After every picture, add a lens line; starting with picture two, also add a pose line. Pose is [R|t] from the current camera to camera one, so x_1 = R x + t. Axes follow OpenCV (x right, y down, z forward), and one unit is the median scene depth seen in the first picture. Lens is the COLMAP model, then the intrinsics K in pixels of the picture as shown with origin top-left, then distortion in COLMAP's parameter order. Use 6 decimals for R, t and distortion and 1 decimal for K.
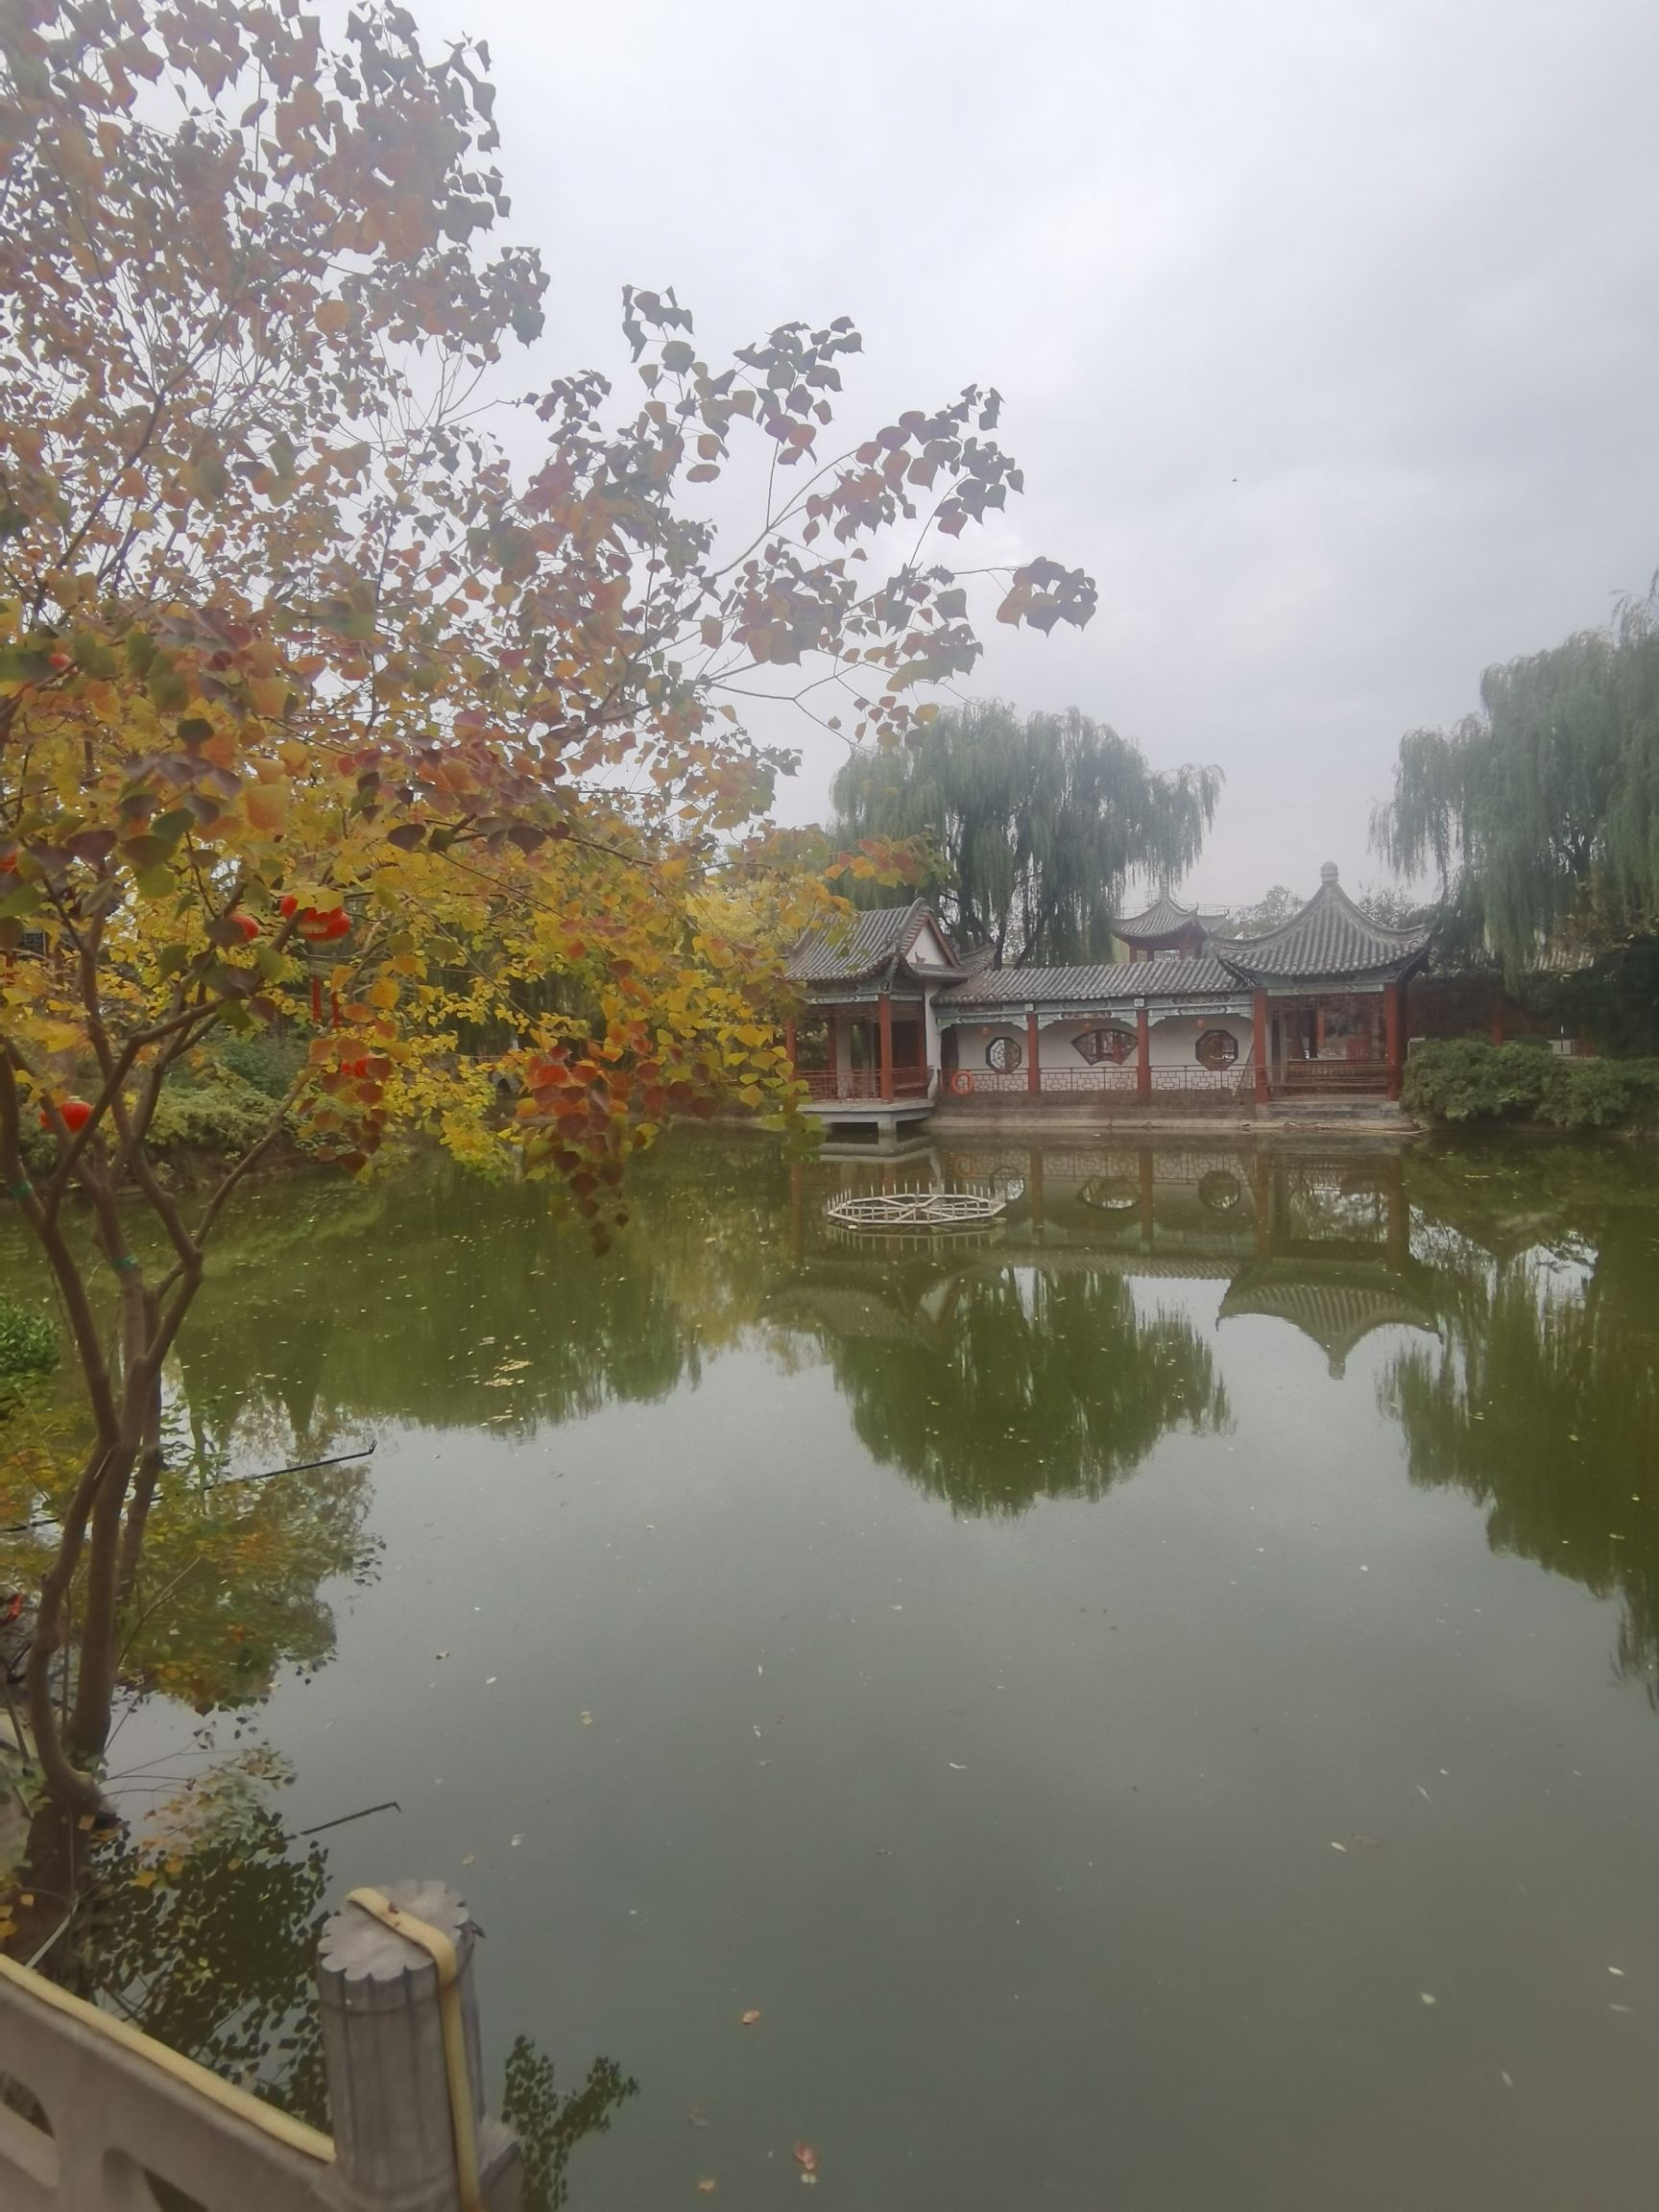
lens RADIAL K [[1157.3, 0, 830.0], [0, 1157.3, 1110.5], [0, 0, 1]] dist [0.001615, 0.000157]
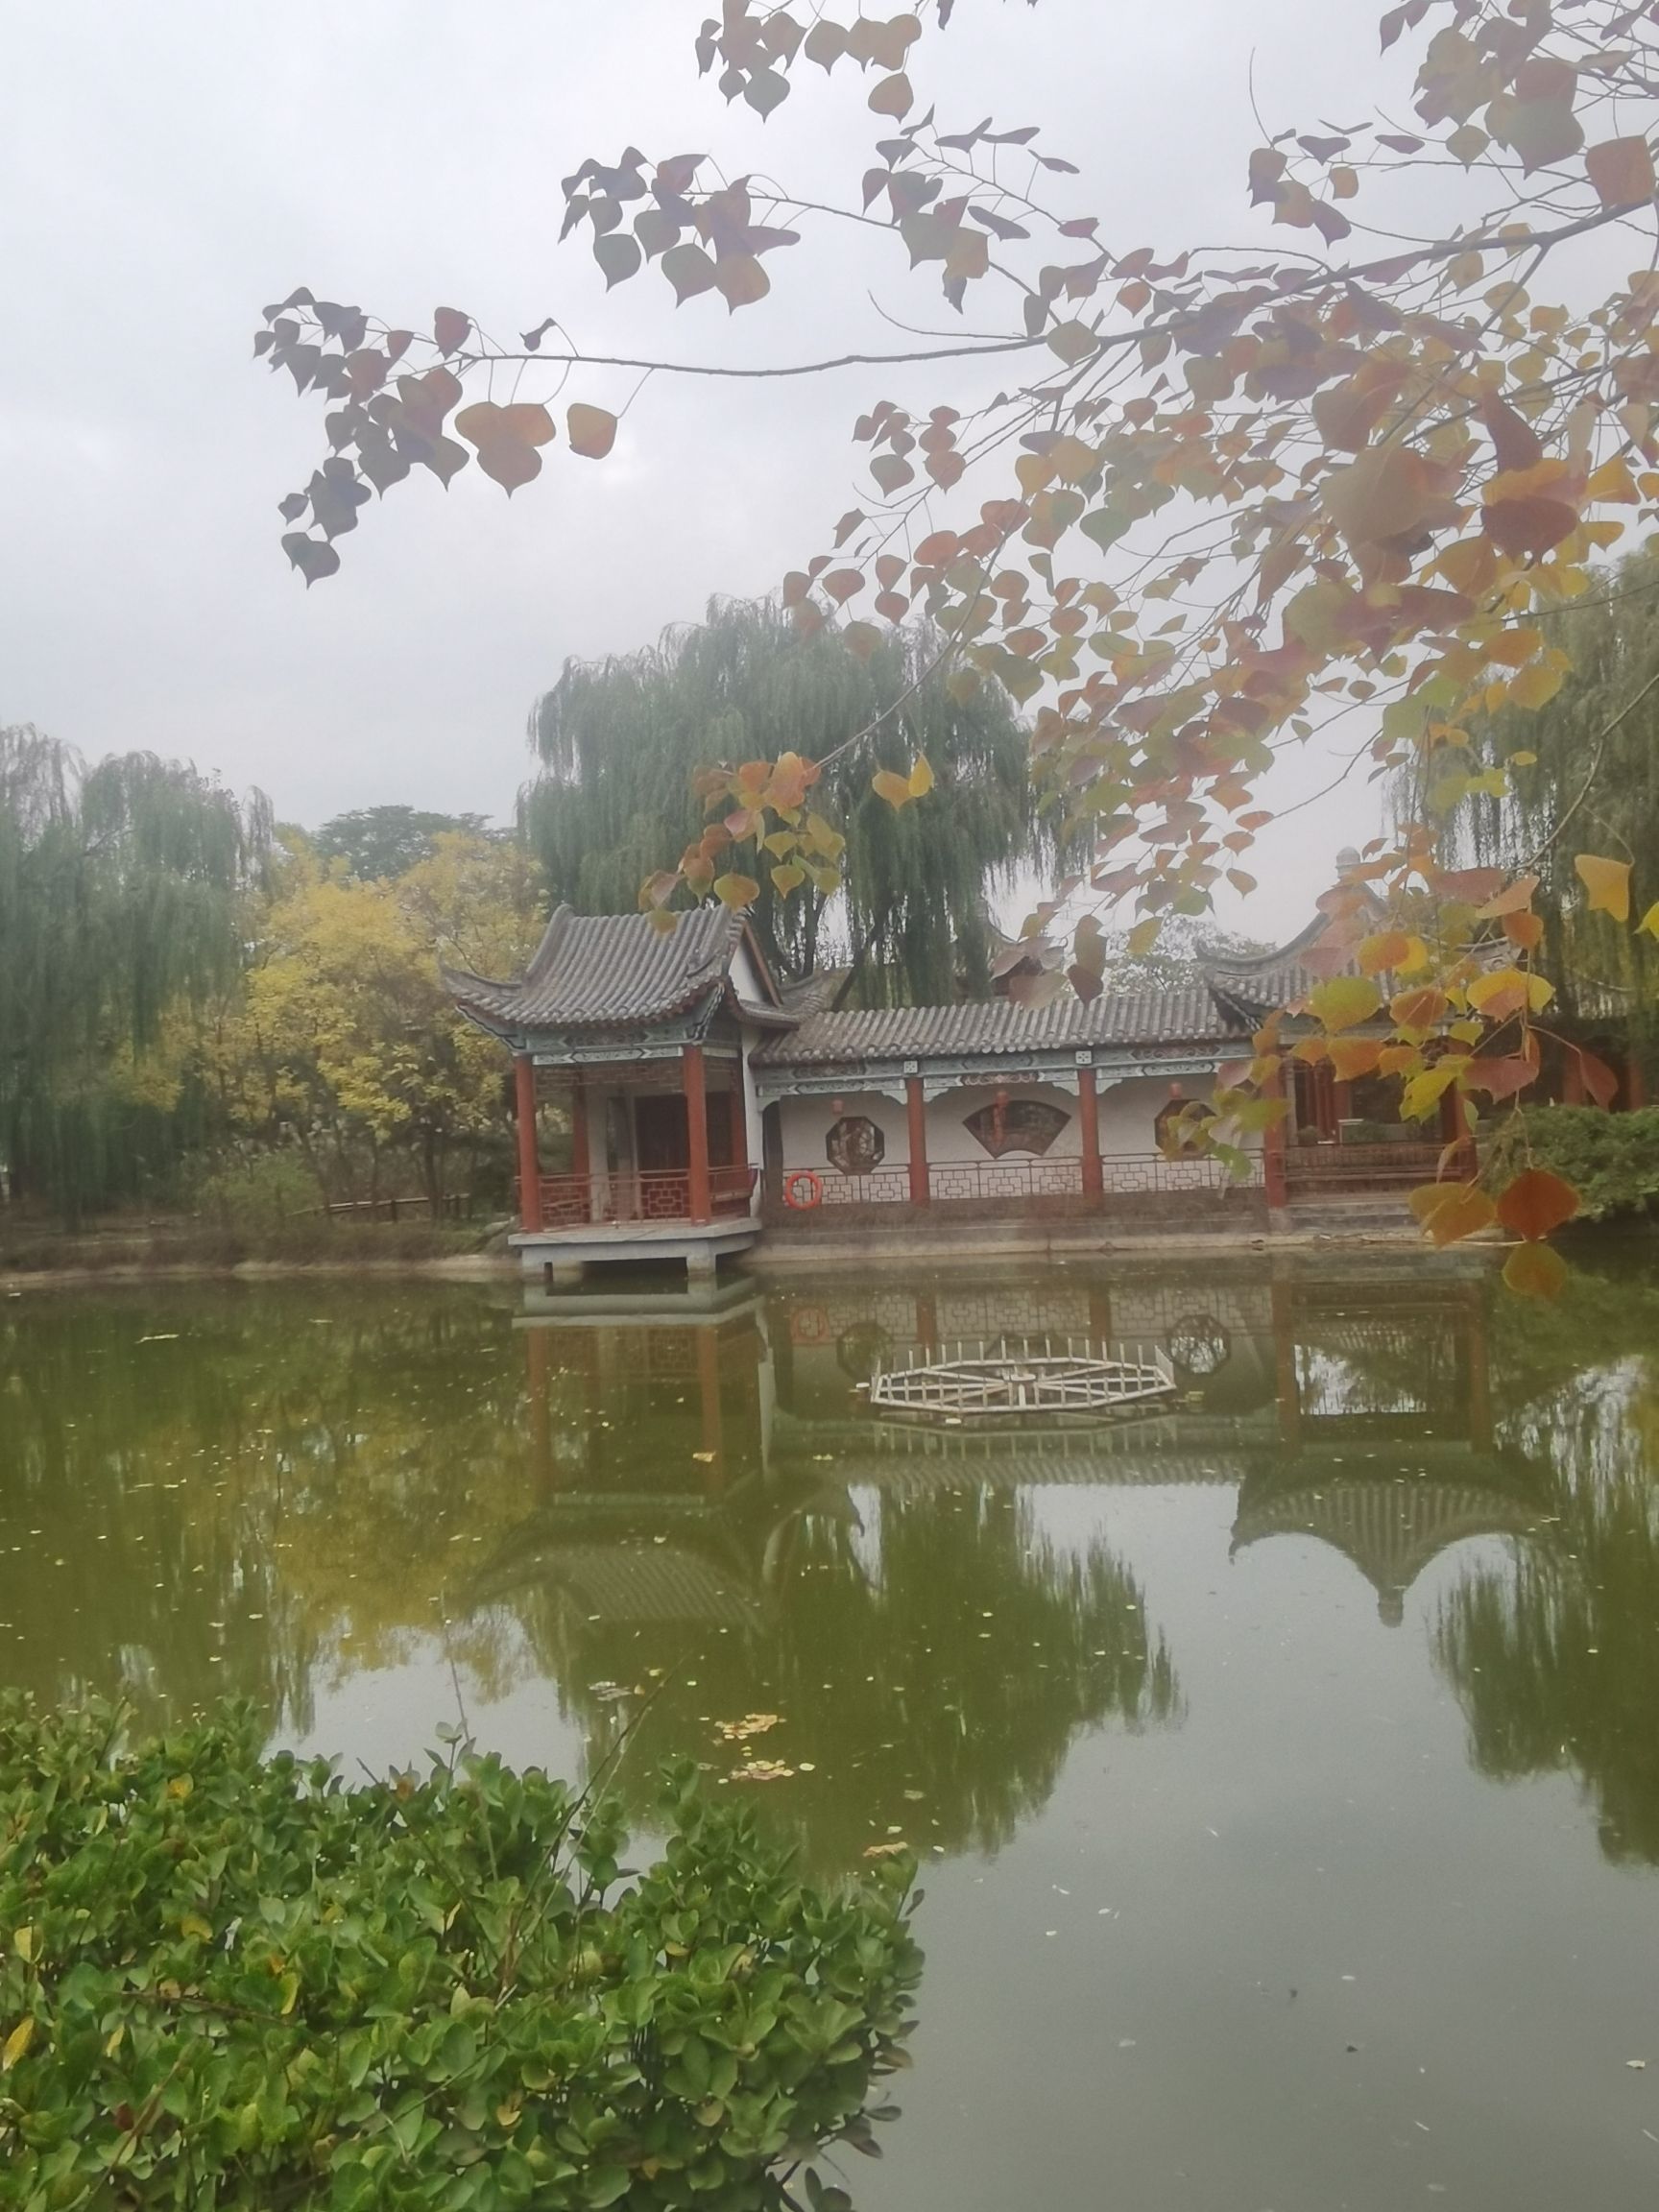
lens RADIAL K [[1743.4, 0, 828.6], [0, 1743.4, 1102.5], [0, 0, 1]] dist [0.033625, -0.000542]
pose [[0.963709, -0.010081, 0.266764, -0.126783], [0.033394, 0.995990, -0.082999, 0.007826], [-0.264857, 0.088896, 0.960181, 0.101037]]
